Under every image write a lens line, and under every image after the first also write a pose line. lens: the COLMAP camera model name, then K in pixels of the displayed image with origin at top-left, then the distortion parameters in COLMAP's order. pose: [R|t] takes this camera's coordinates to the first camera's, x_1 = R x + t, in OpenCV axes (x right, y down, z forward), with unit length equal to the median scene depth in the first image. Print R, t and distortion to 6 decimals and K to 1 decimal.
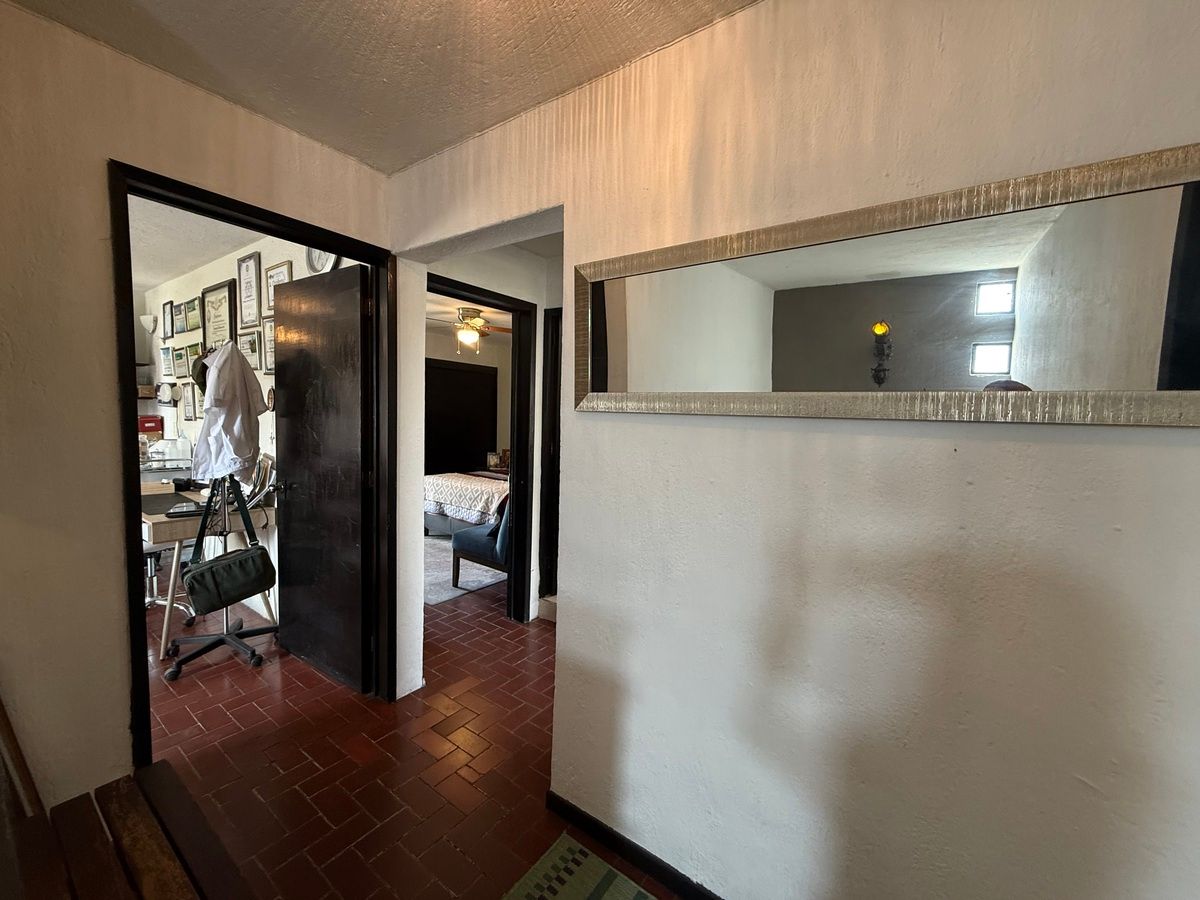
lens RADIAL K [[480.9, 0, 598.5], [0, 480.9, 448.8], [0, 0, 1]] dist [0.001305, -0.000639]
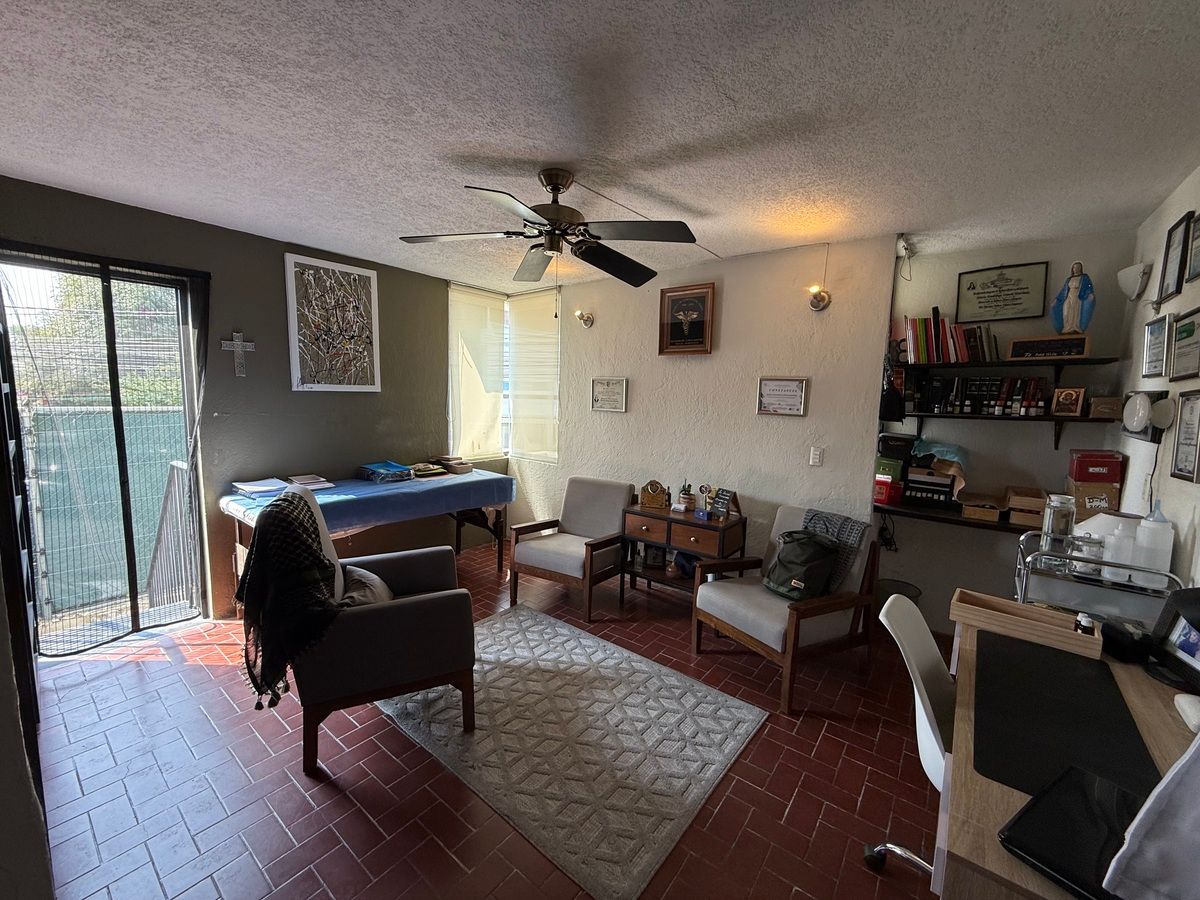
lens RADIAL K [[480.9, 0, 597.9], [0, 480.9, 447.2], [0, 0, 1]] dist [0.001305, -0.000639]
pose [[-0.030731, 0.080487, -0.996282, -0.435787], [-0.100629, 0.991439, 0.083200, -0.073942], [0.994449, 0.102811, -0.022369, 0.519532]]
